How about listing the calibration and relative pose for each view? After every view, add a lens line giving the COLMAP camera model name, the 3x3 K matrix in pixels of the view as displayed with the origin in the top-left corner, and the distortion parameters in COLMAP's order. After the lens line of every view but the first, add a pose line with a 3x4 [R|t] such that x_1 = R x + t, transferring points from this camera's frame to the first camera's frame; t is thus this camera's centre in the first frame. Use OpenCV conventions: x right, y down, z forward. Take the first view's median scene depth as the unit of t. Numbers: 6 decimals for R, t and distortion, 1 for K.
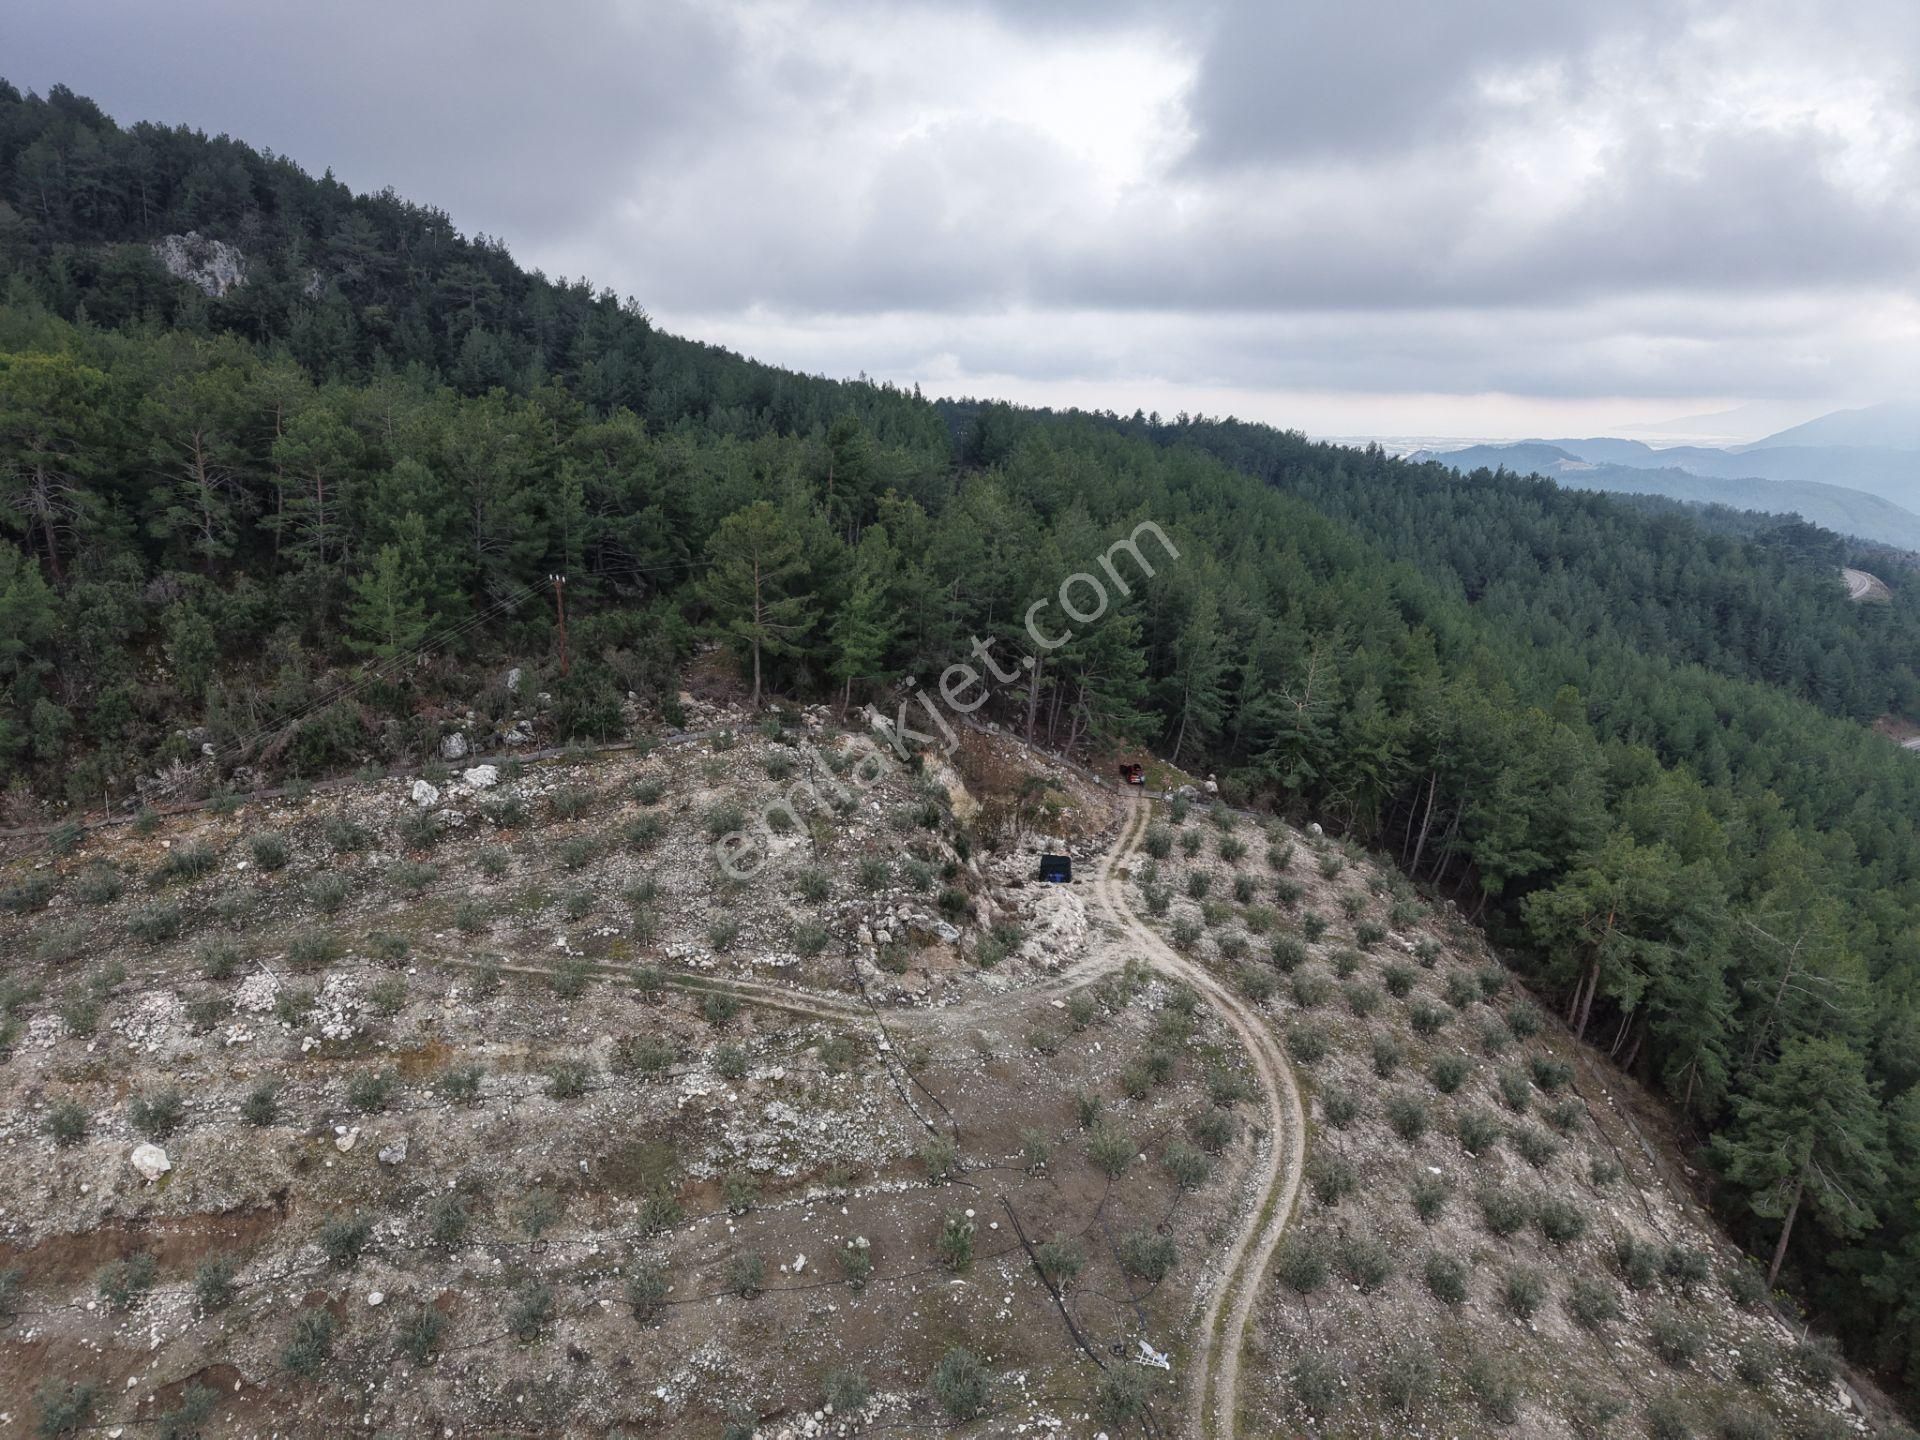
lens RADIAL K [[1275.2, 0, 952.7], [0, 1275.2, 716.9], [0, 0, 1]] dist [0.018499, -0.016502]
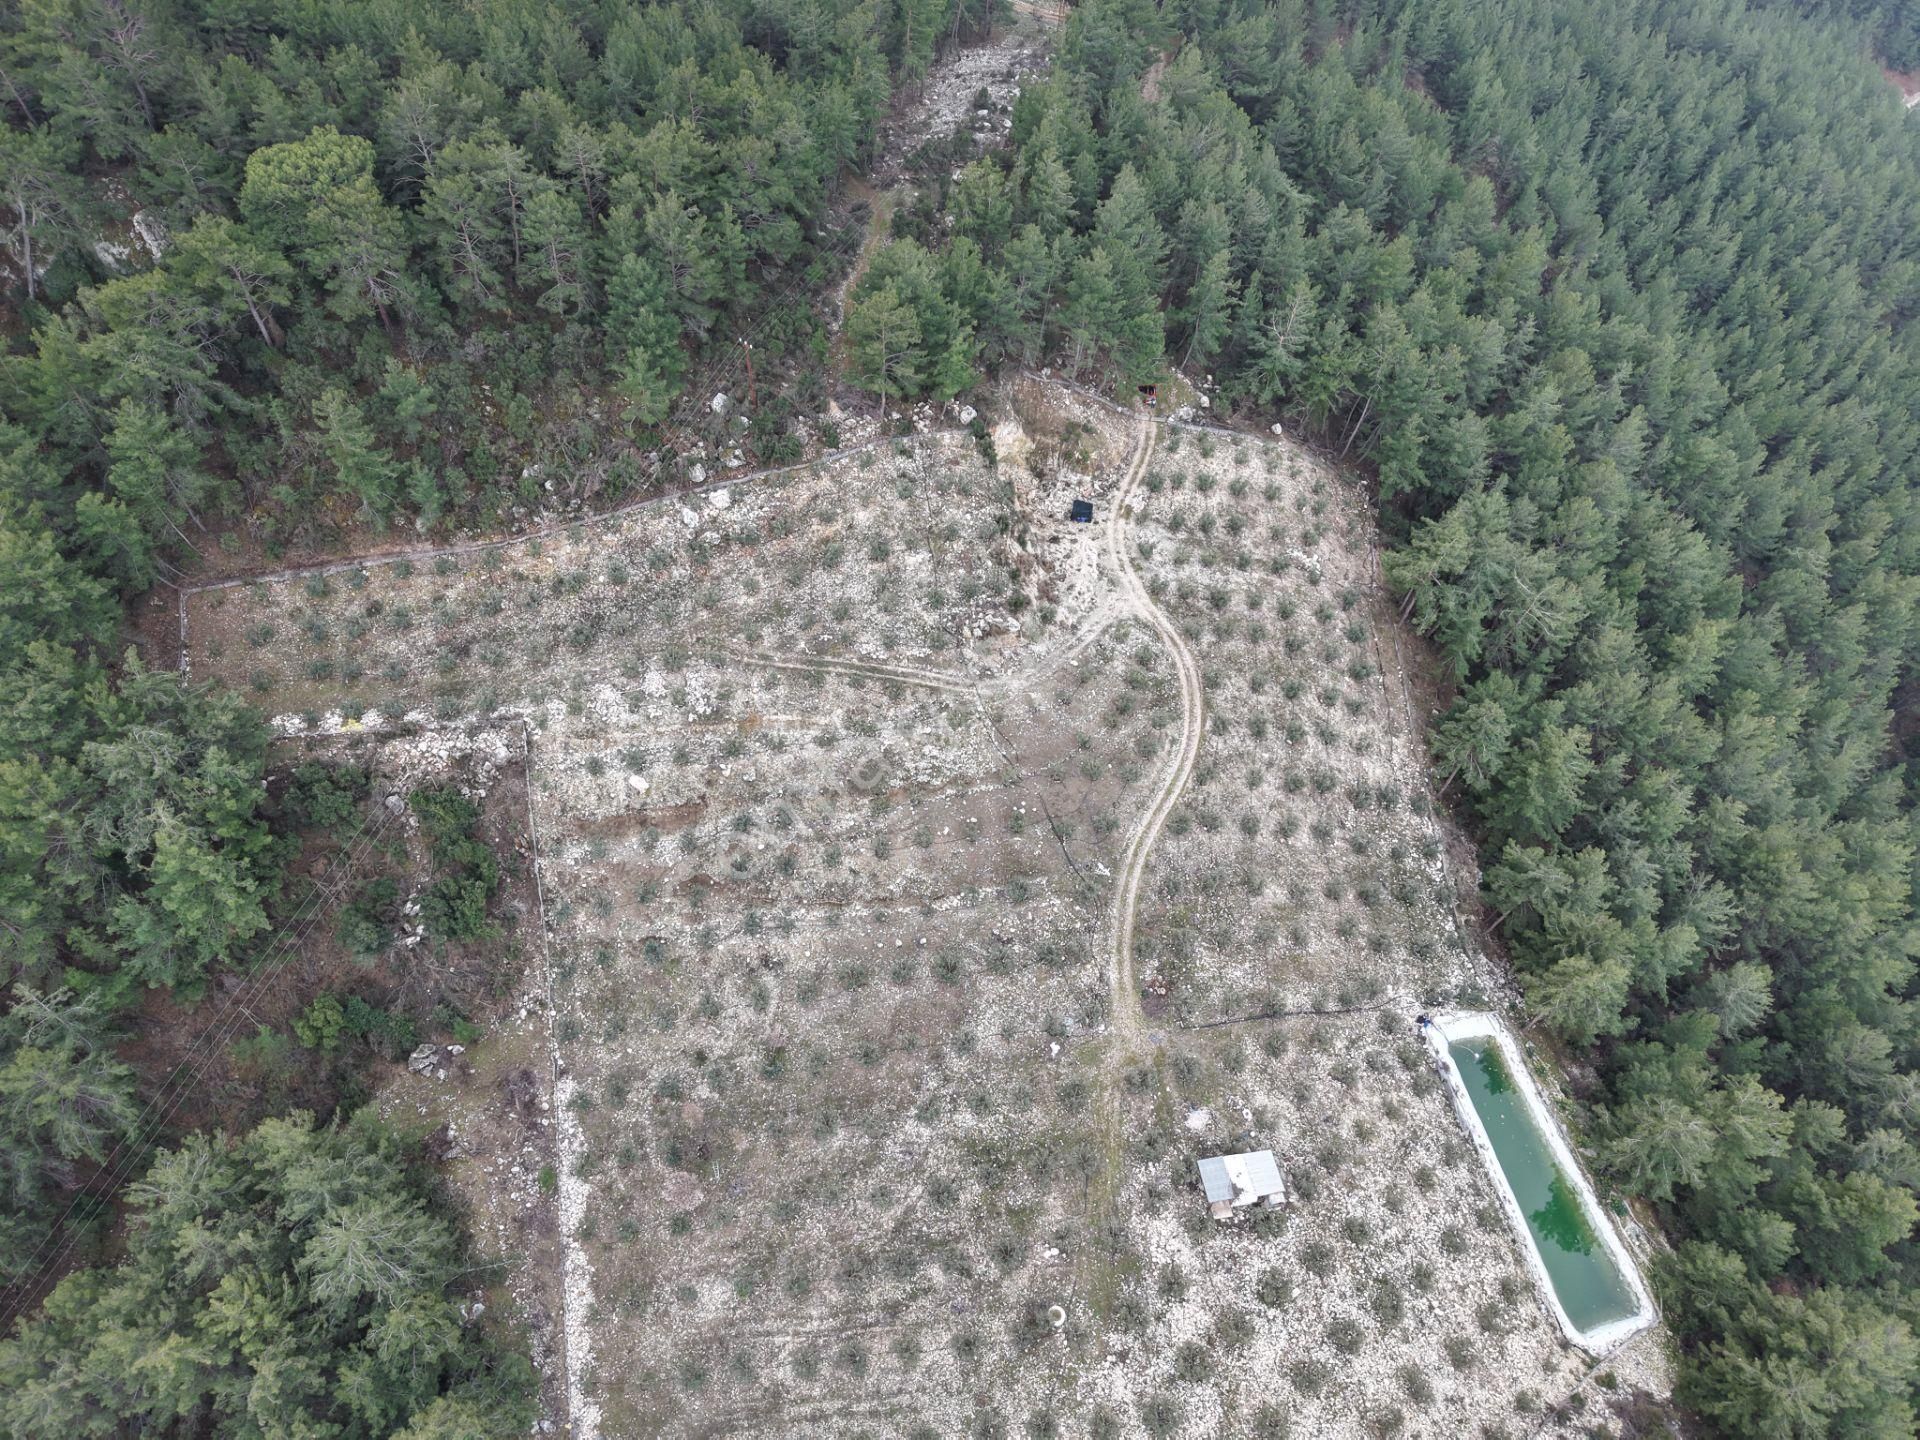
lens RADIAL K [[1279.9, 0, 965.7], [0, 1279.9, 703.0], [0, 0, 1]] dist [0.082310, -0.134882]
pose [[0.999754, 0.019824, -0.009897, -0.051658], [-0.010338, 0.812411, 0.582994, -0.785046], [0.019598, -0.582749, 0.812416, -0.500625]]
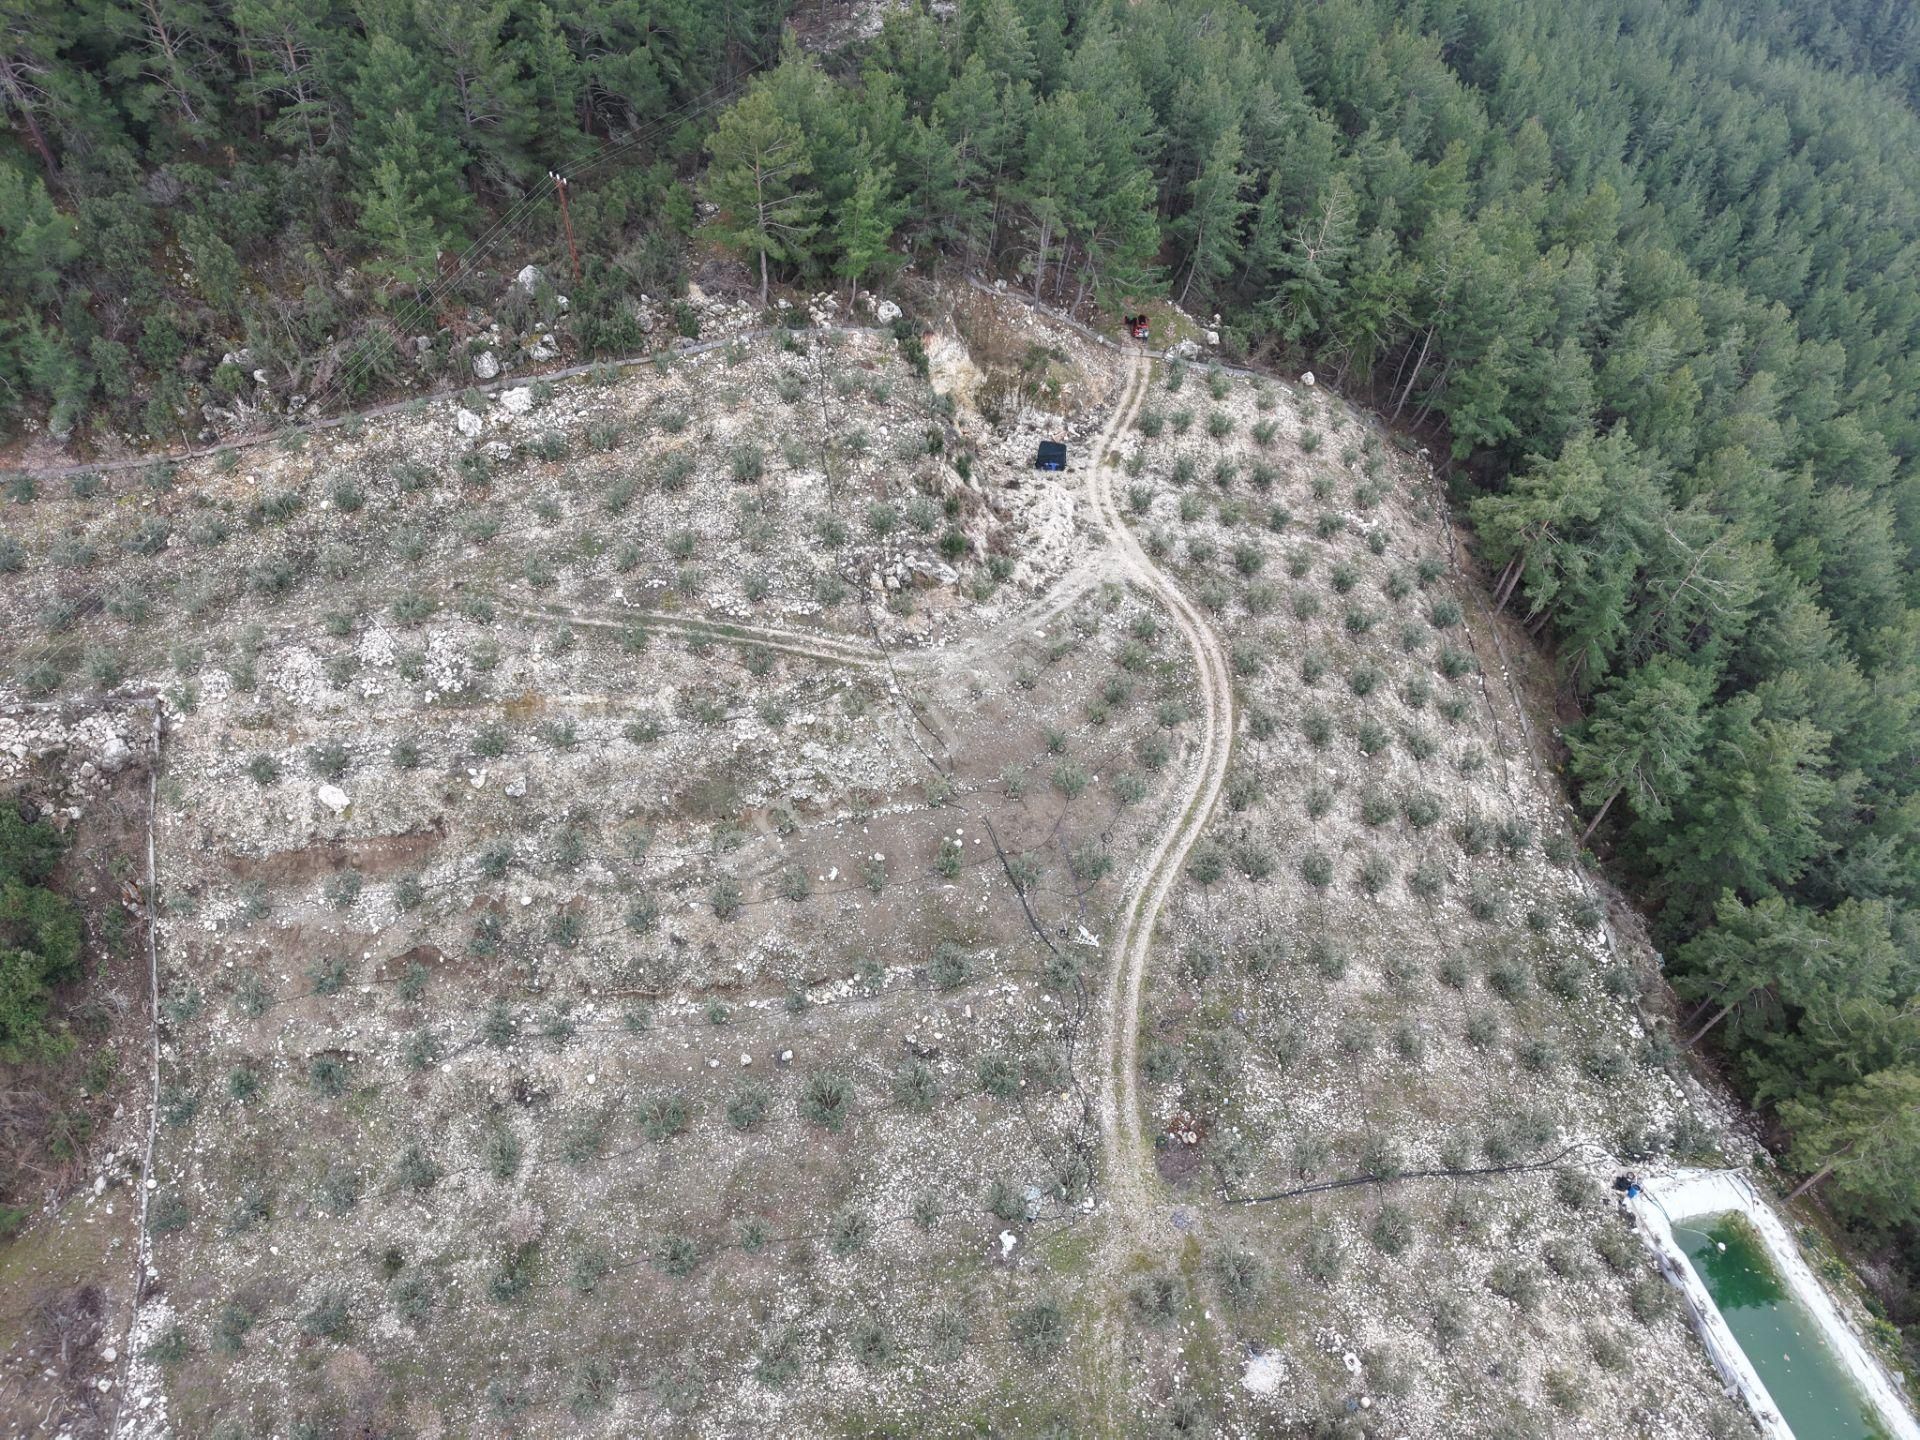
lens RADIAL K [[1255.0, 0, 960.0], [0, 1255.0, 720.0], [0, 0, 1]] dist [0.042295, -0.051808]
pose [[0.999879, 0.014463, -0.005714, 0.015766], [-0.009820, 0.872162, 0.489118, -0.280497], [0.012057, -0.489003, 0.872199, -0.062446]]
